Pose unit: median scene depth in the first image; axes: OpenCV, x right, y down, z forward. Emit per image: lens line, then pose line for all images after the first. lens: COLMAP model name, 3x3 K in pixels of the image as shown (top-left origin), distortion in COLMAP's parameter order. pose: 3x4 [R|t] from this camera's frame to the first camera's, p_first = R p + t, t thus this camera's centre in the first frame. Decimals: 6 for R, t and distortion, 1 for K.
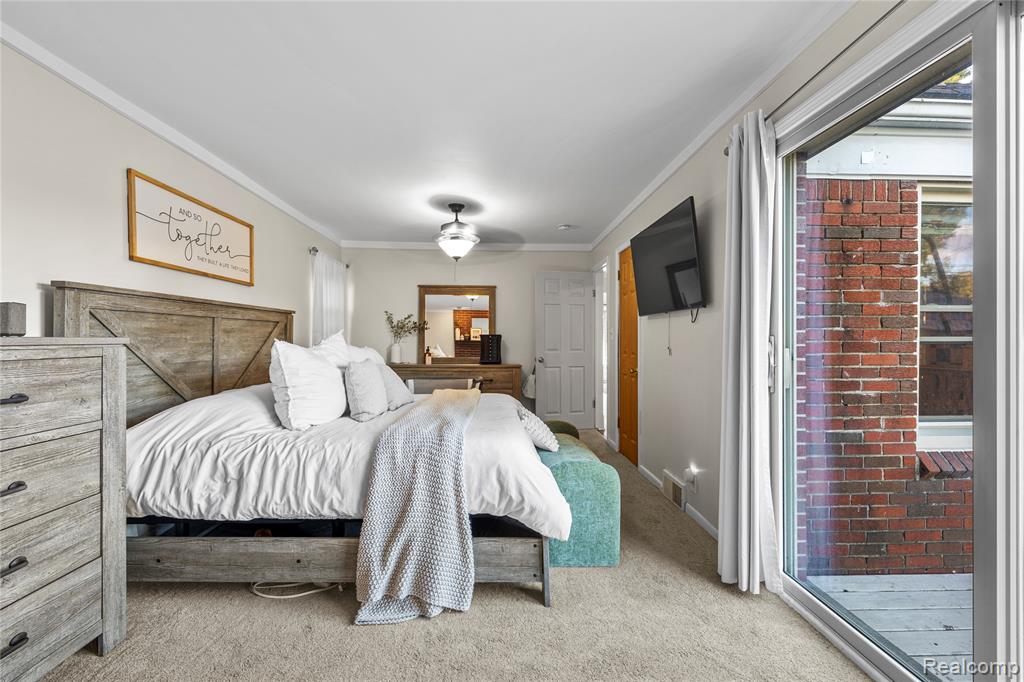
lens RADIAL K [[443.4, 0, 511.5], [0, 443.4, 339.8], [0, 0, 1]] dist [-0.000616, 0.001103]
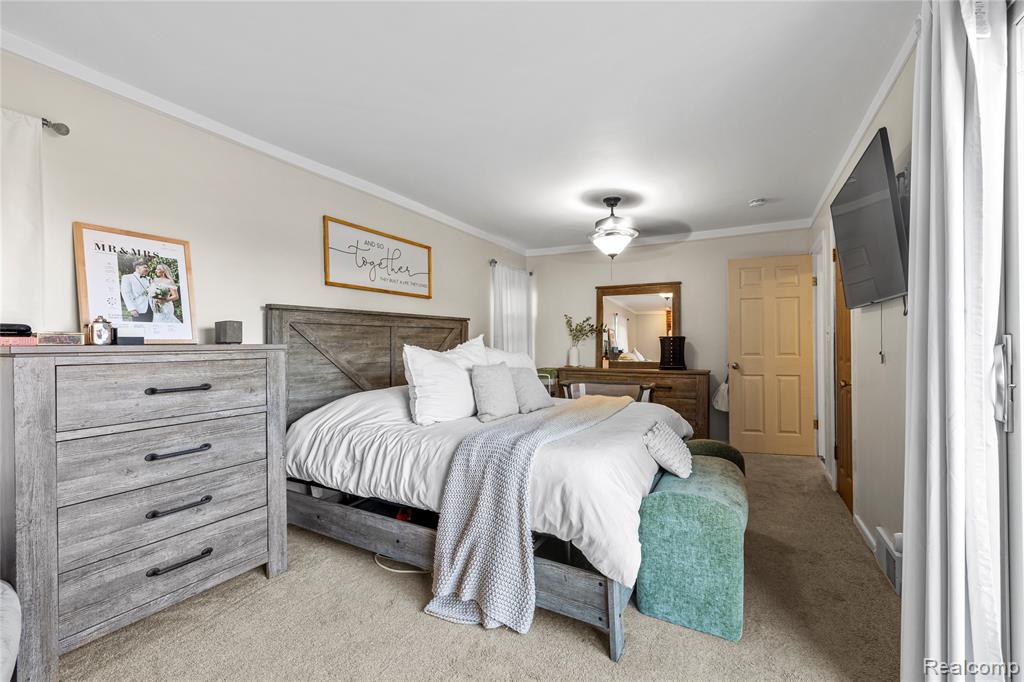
lens RADIAL K [[443.4, 0, 509.8], [0, 443.4, 343.2], [0, 0, 1]] dist [-0.000616, 0.001103]
pose [[0.860285, -0.006835, -0.509768, 0.297761], [0.007873, 0.999969, -0.000122, -0.001932], [0.509753, -0.003909, 0.860312, 0.152949]]
